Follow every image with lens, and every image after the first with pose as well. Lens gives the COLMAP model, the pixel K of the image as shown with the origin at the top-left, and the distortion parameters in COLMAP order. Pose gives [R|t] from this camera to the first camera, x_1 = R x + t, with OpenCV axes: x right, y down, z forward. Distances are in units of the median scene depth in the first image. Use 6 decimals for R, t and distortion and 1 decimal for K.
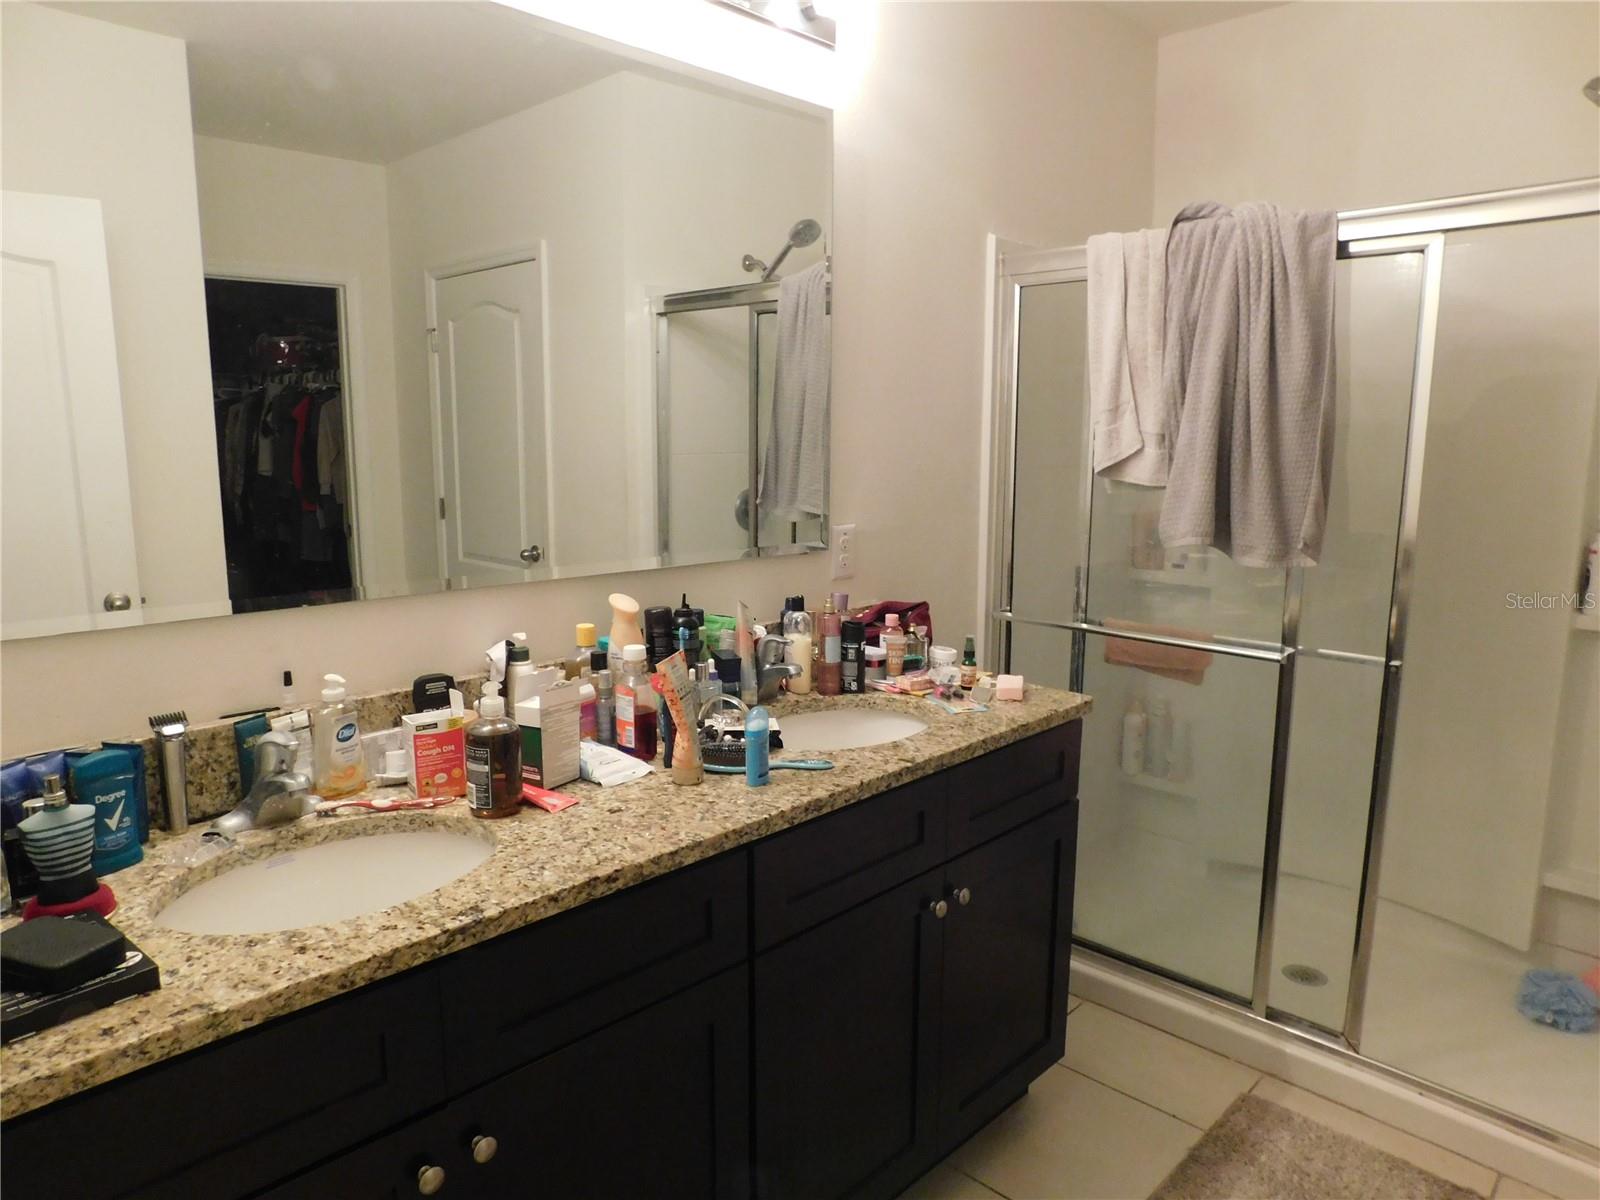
lens RADIAL K [[1053.5, 0, 801.0], [0, 1053.5, 598.5], [0, 0, 1]] dist [-0.004721, 0.003887]
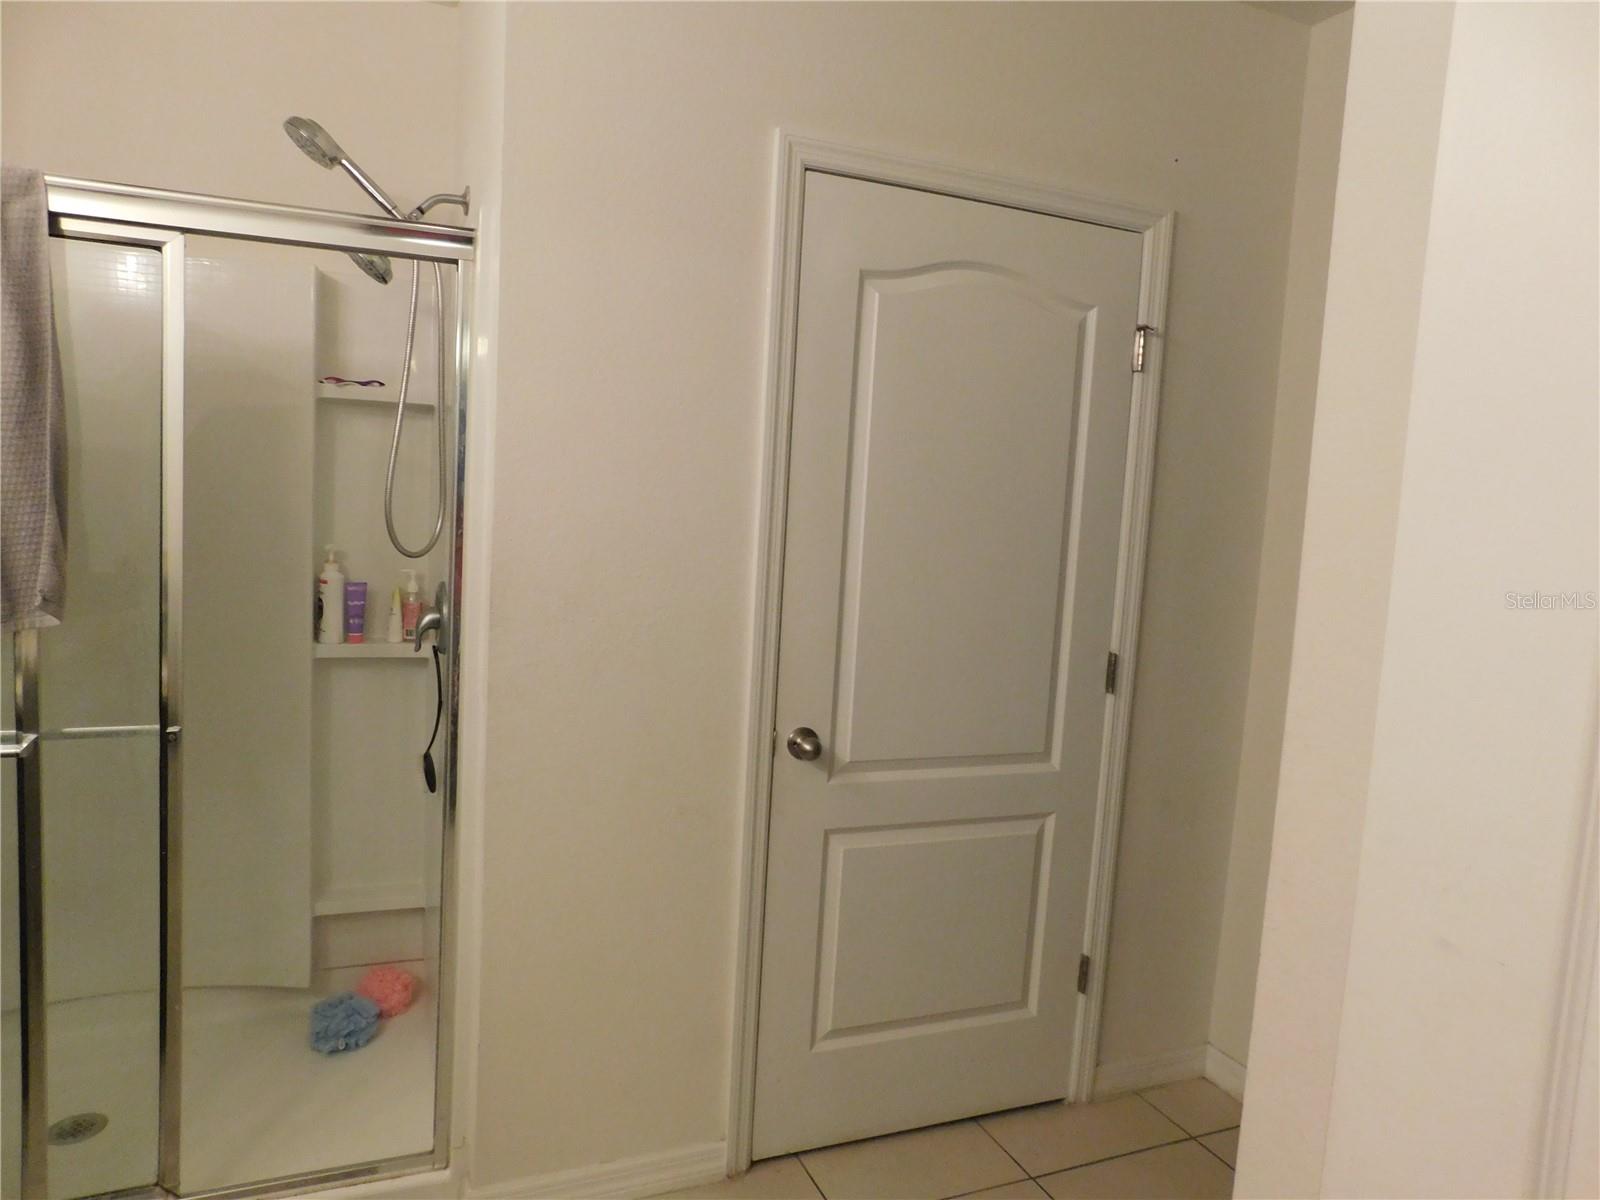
lens RADIAL K [[1053.5, 0, 802.4], [0, 1053.5, 595.2], [0, 0, 1]] dist [-0.004721, 0.003887]
pose [[0.398741, -0.075489, 0.913951, -0.002535], [0.099043, 0.994322, 0.038916, -0.027422], [-0.911700, 0.075003, 0.403954, 0.172765]]
